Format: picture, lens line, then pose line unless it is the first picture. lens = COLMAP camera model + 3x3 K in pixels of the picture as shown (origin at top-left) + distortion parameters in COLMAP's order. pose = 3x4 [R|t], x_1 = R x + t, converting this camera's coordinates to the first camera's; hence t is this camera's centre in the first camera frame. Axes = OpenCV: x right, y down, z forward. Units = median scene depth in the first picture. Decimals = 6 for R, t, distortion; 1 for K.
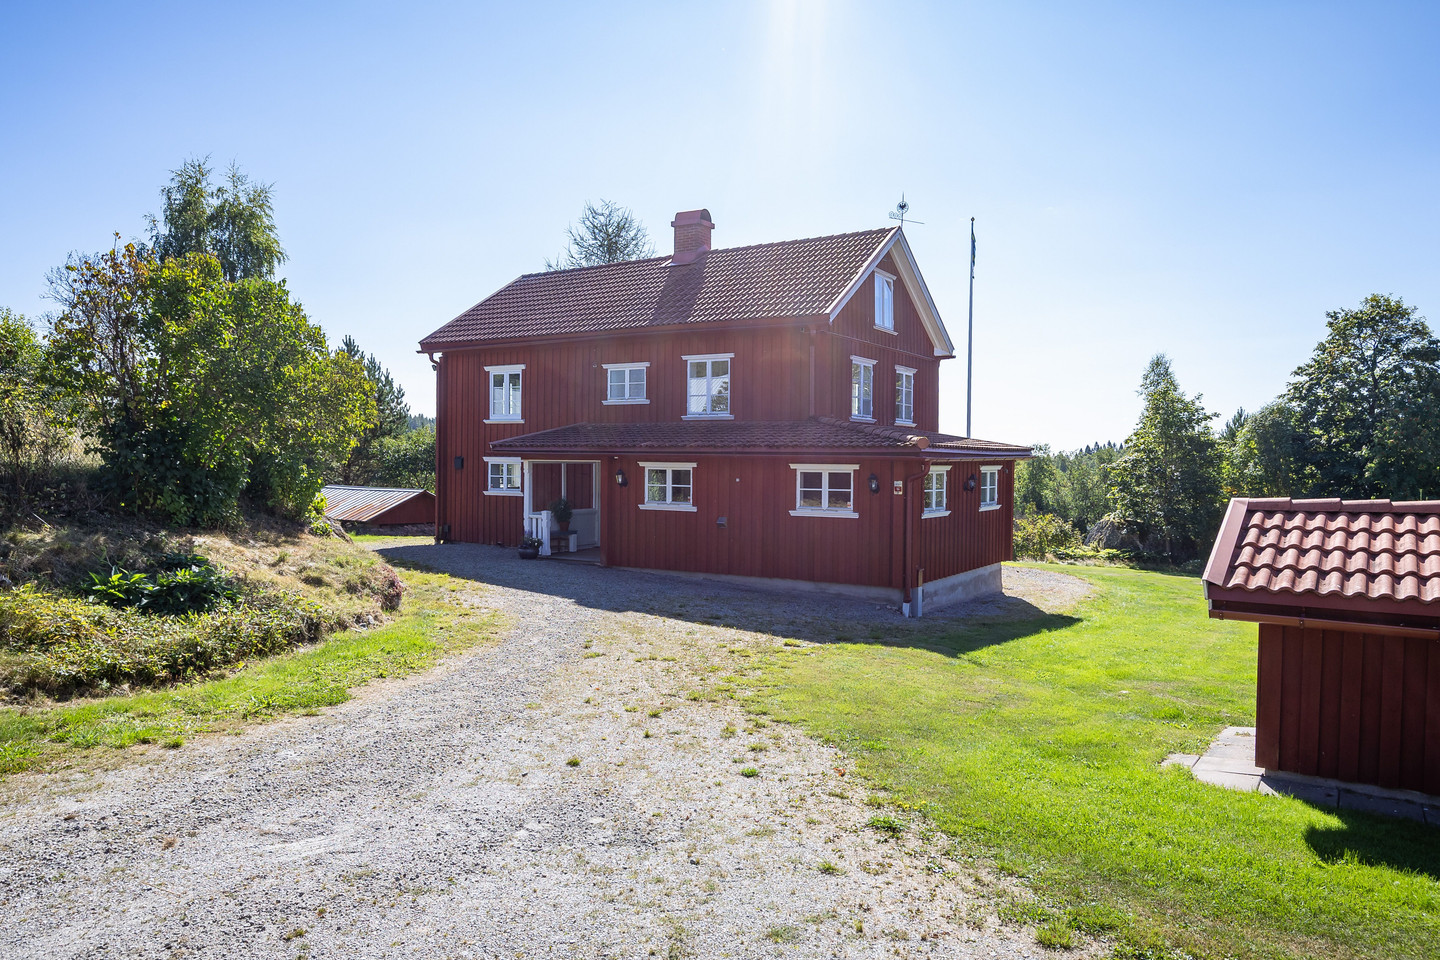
lens RADIAL K [[965.4, 0, 790.6], [0, 965.4, 509.2], [0, 0, 1]] dist [0.003618, 0.002127]
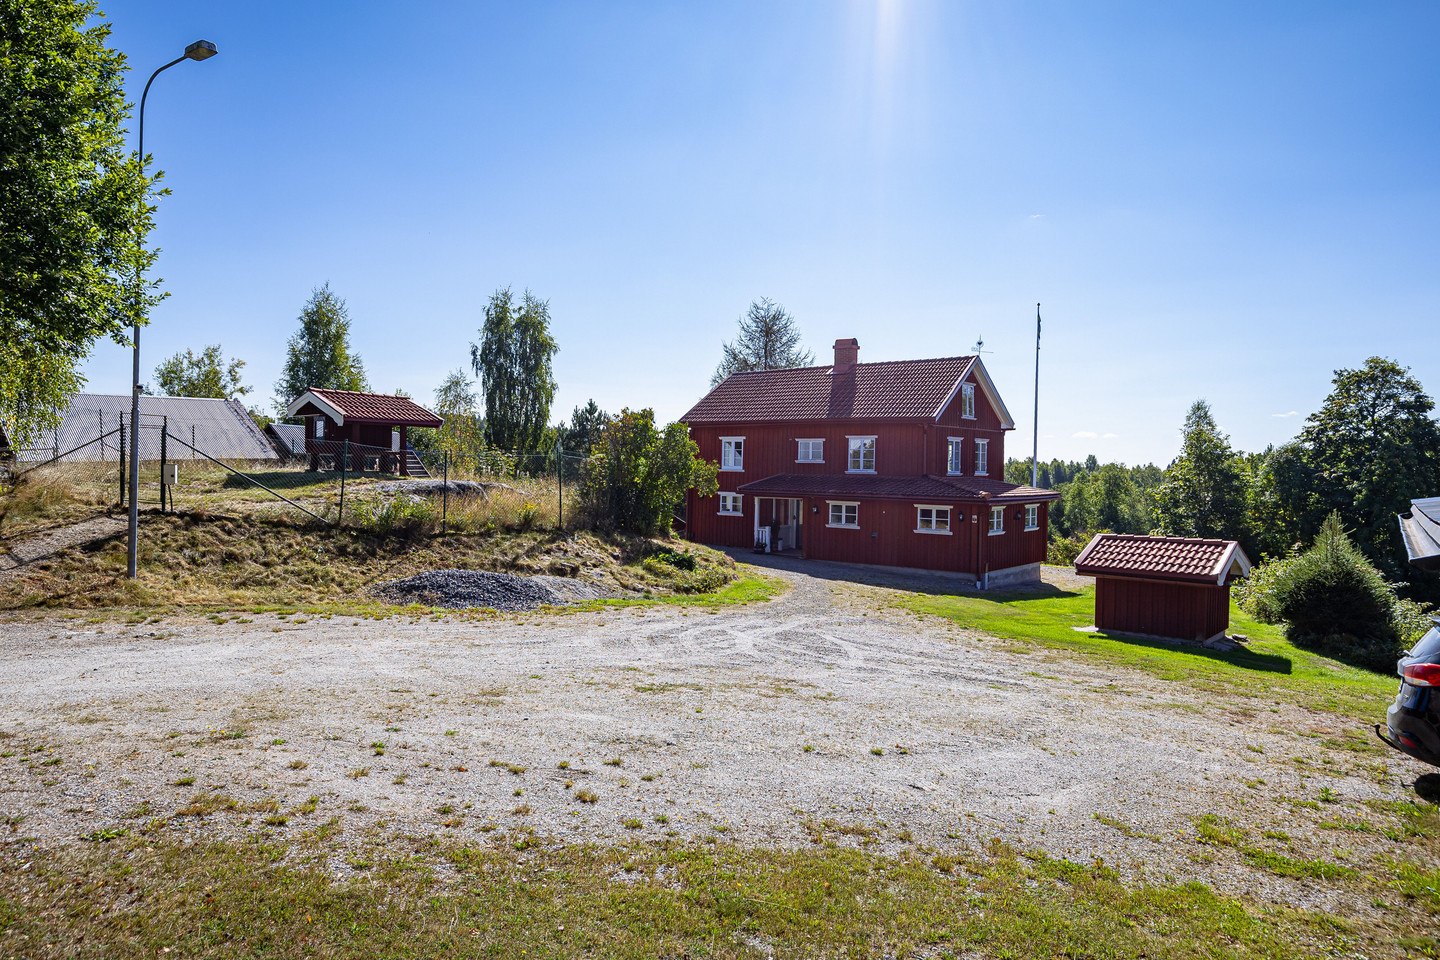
lens RADIAL K [[932.0, 0, 751.0], [0, 932.0, 476.8], [0, 0, 1]] dist [-0.001701, -0.000422]
pose [[0.990792, 0.009175, -0.135082, -0.051928], [-0.014739, 0.999081, -0.040246, -0.017746], [0.134588, 0.041867, 0.990017, -0.594047]]
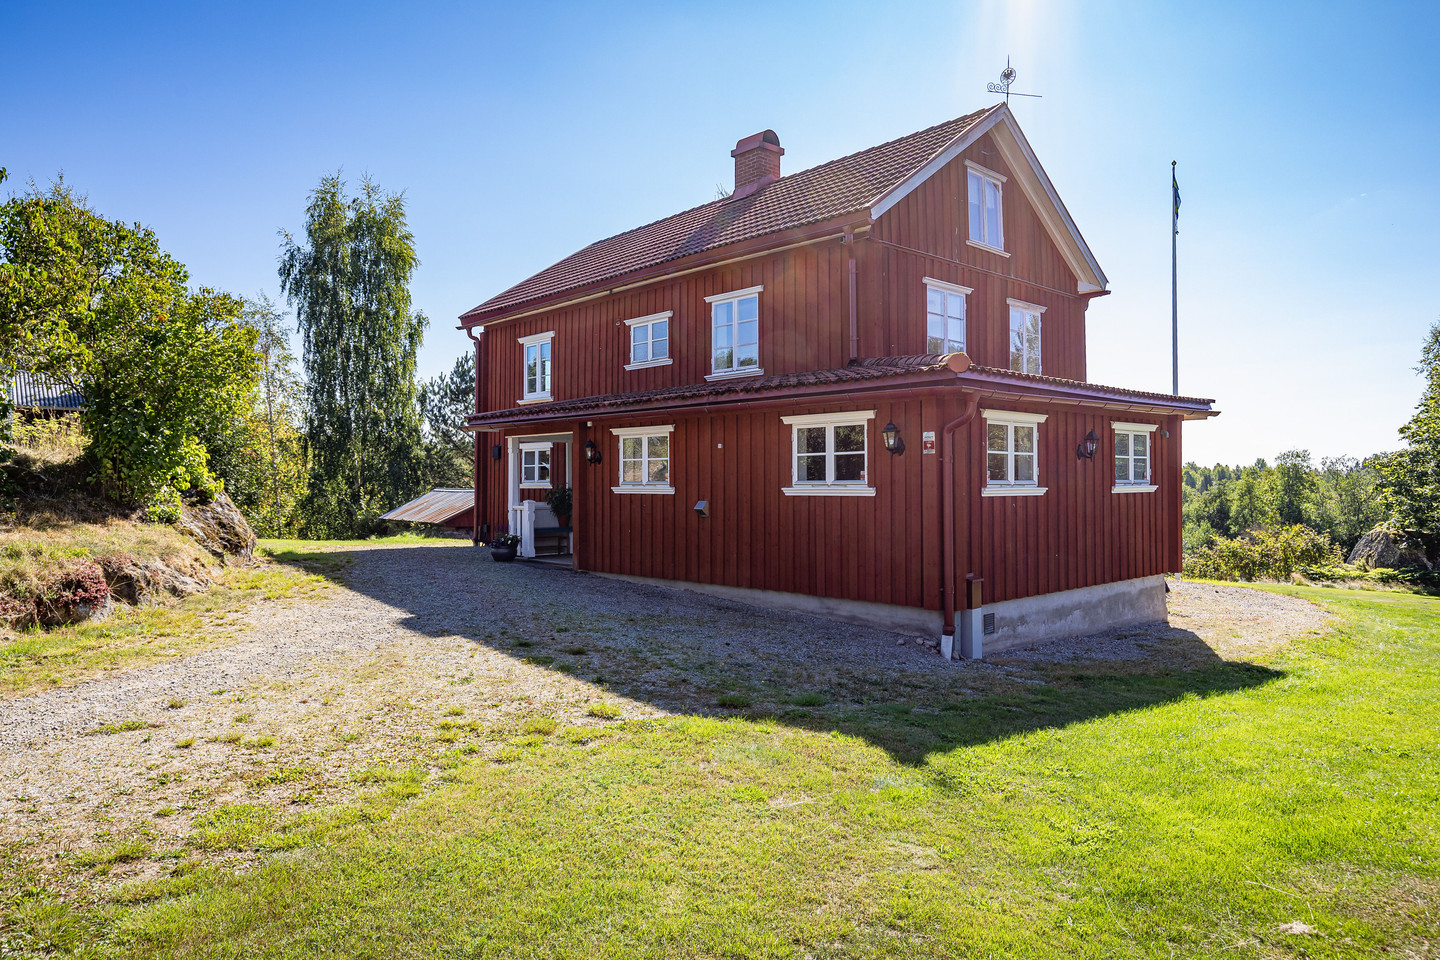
lens RADIAL K [[932.0, 0, 751.0], [0, 932.0, 476.8], [0, 0, 1]] dist [-0.001701, -0.000422]
pose [[0.959380, -0.015837, -0.281672, 0.119507], [-0.000059, 0.998412, -0.056339, 0.022596], [0.282117, 0.054067, 0.957855, 0.291229]]
